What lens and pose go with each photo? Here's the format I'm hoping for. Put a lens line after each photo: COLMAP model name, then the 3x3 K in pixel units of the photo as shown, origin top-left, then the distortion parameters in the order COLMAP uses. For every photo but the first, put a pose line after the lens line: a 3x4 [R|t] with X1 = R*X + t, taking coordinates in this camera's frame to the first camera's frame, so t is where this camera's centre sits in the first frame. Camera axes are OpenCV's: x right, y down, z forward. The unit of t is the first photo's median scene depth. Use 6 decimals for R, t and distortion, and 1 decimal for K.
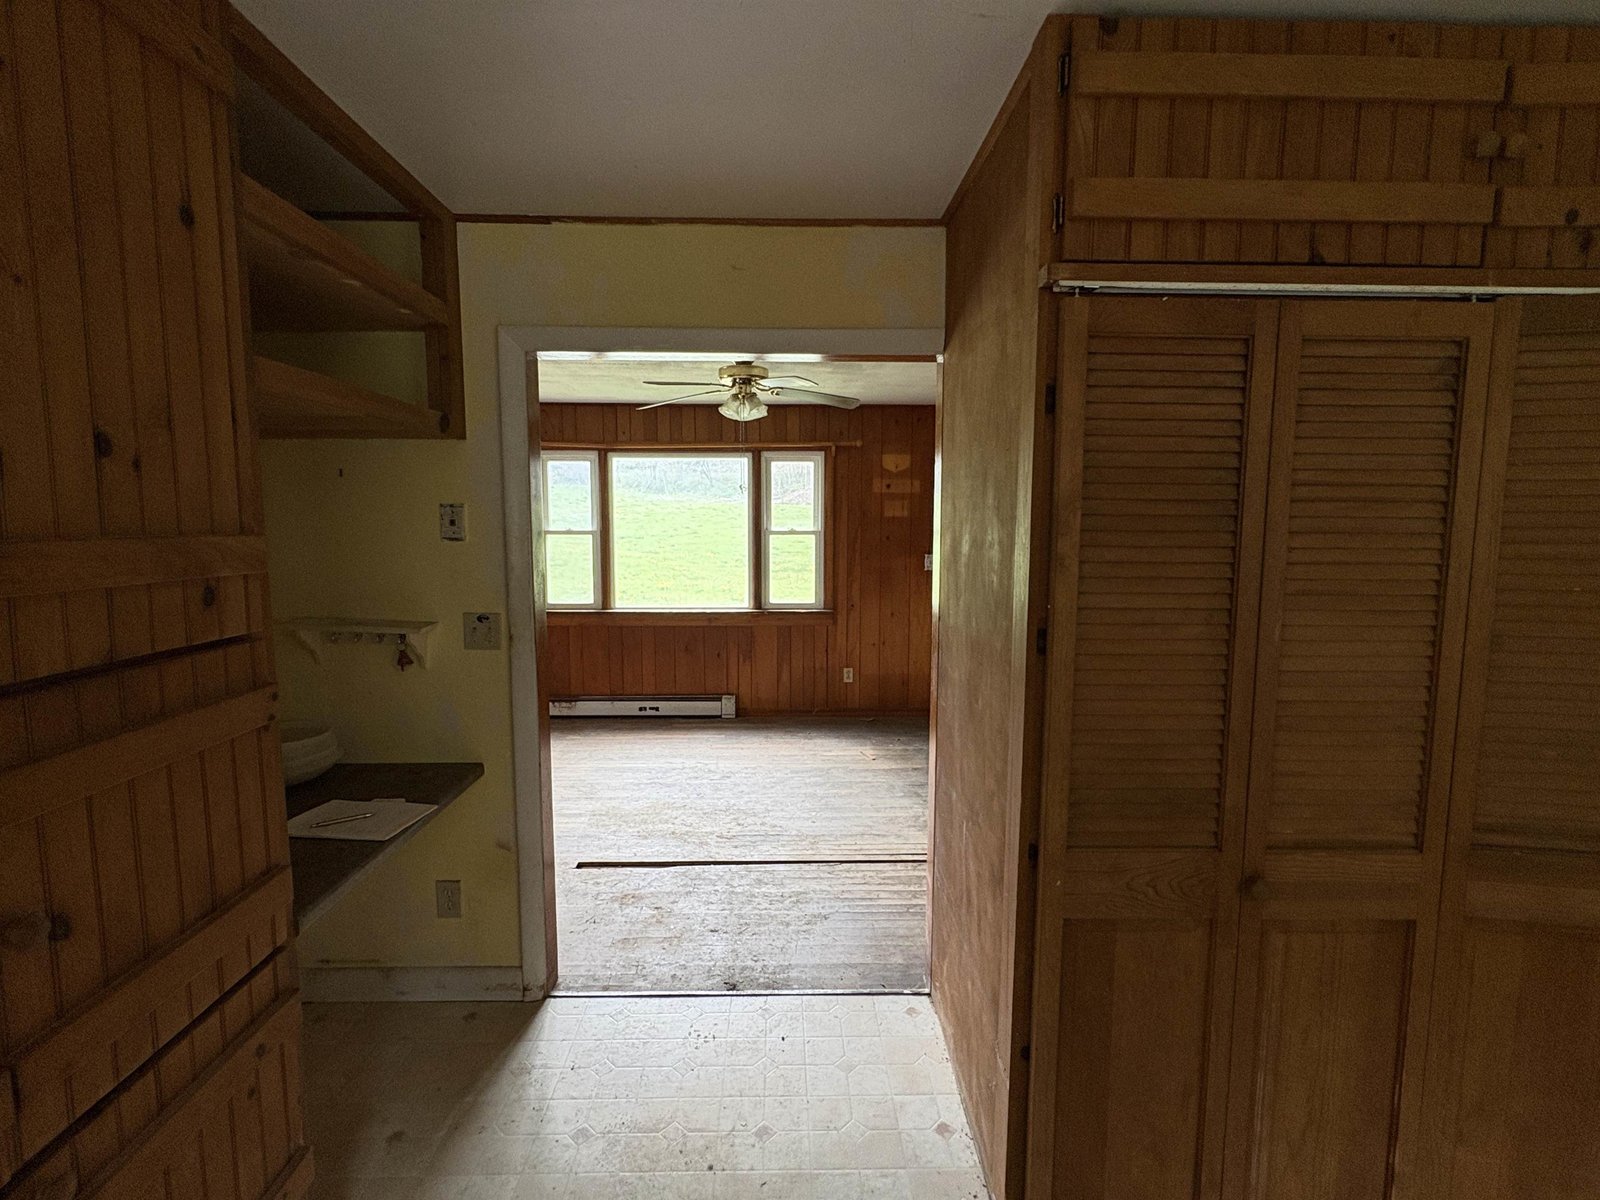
lens RADIAL K [[829.1, 0, 796.7], [0, 829.1, 606.2], [0, 0, 1]] dist [-0.000142, 0.000117]
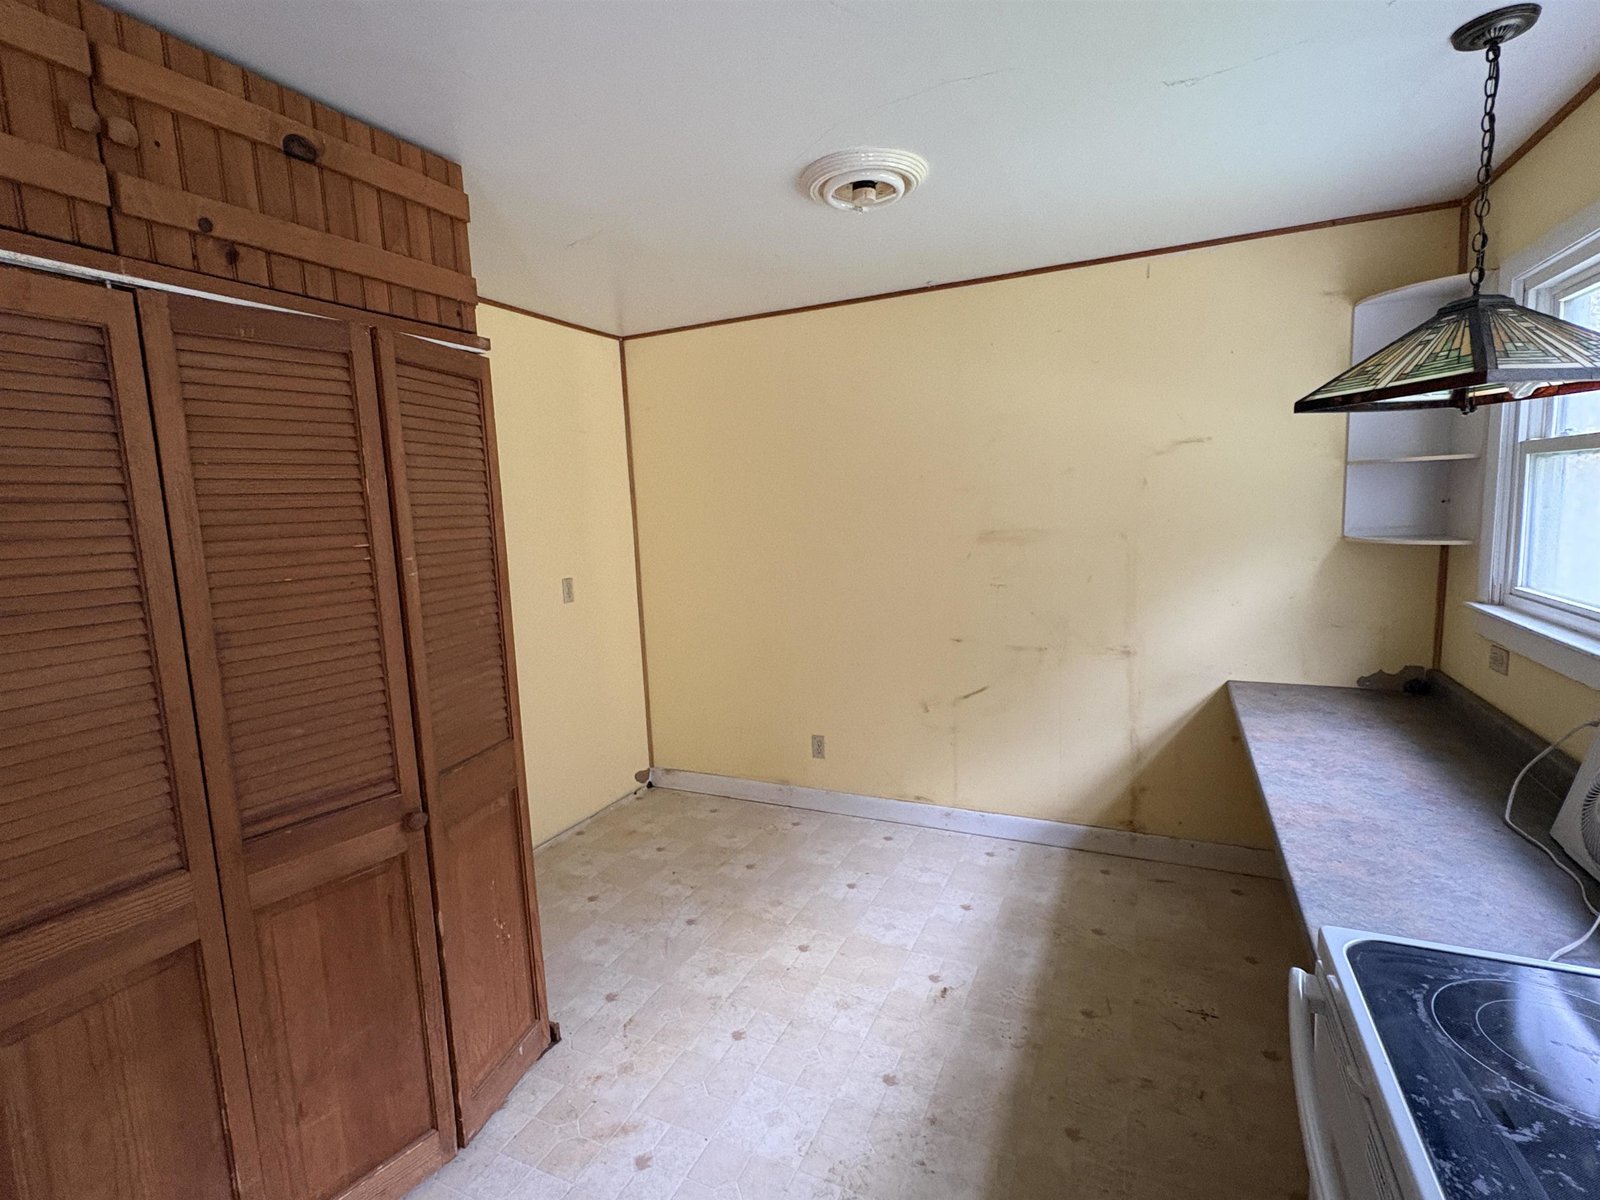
lens RADIAL K [[752.7, 0, 798.8], [0, 752.7, 596.3], [0, 0, 1]] dist [-0.004632, -0.000203]
pose [[0.439855, -0.130477, 0.888540, 0.351988], [0.141045, 0.987148, 0.075135, 0.022209], [-0.886924, 0.092276, 0.452605, -0.039758]]
